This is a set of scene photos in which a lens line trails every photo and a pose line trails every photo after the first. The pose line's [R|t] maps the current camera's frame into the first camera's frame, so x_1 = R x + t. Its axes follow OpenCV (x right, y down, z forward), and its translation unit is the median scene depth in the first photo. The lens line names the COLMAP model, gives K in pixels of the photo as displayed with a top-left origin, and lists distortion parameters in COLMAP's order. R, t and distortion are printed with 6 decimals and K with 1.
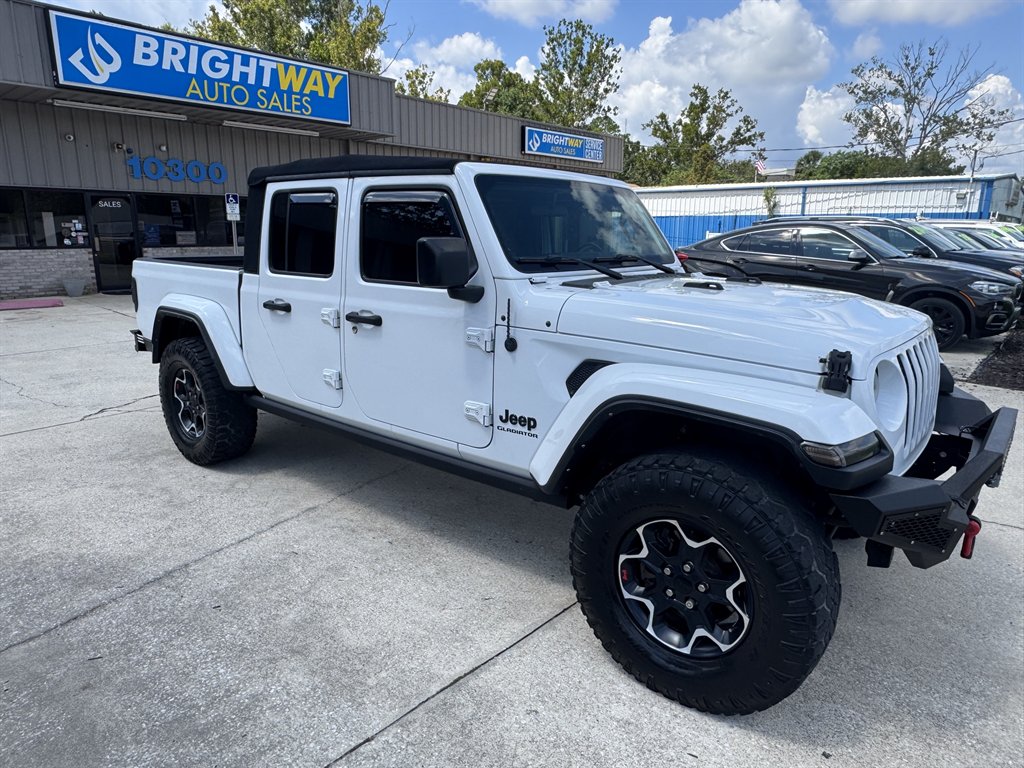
lens RADIAL K [[649.9, 0, 512.0], [0, 649.9, 384.0], [0, 0, 1]] dist [-0.001280, -0.000858]
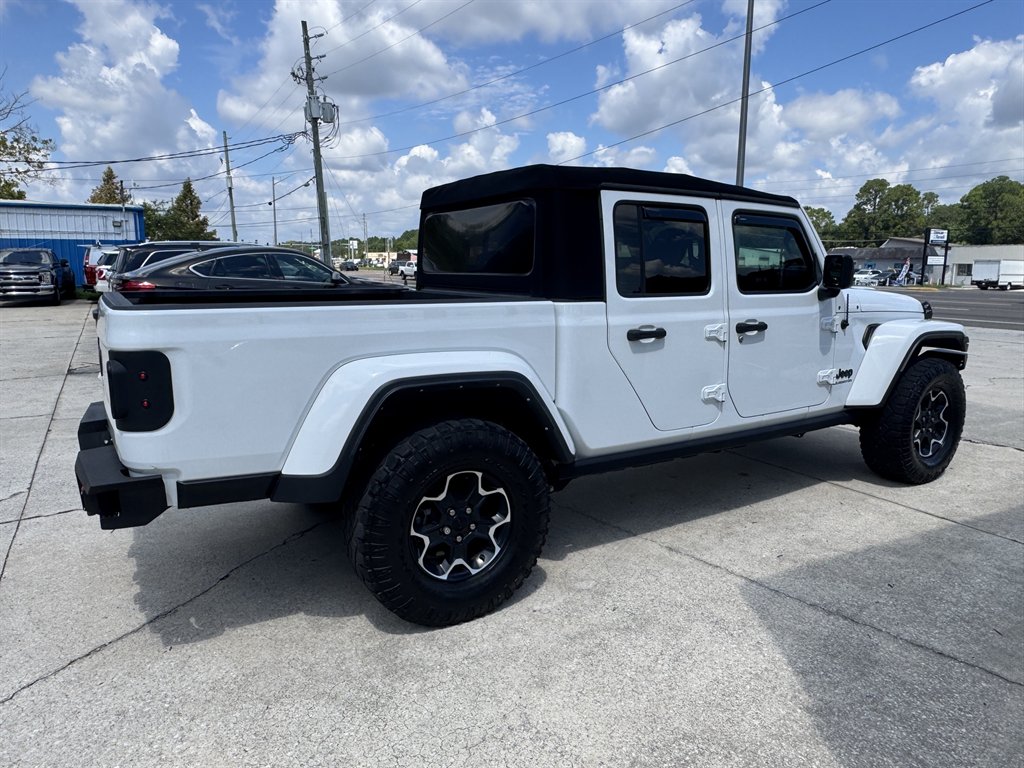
lens RADIAL K [[705.6, 0, 476.1], [0, 705.6, 388.7], [0, 0, 1]] dist [-0.000980, -0.002459]
pose [[0.323464, -0.171697, 0.930533, -1.472504], [0.217887, 0.970489, 0.103329, -0.218147], [-0.920813, 0.169327, 0.351329, 0.992804]]
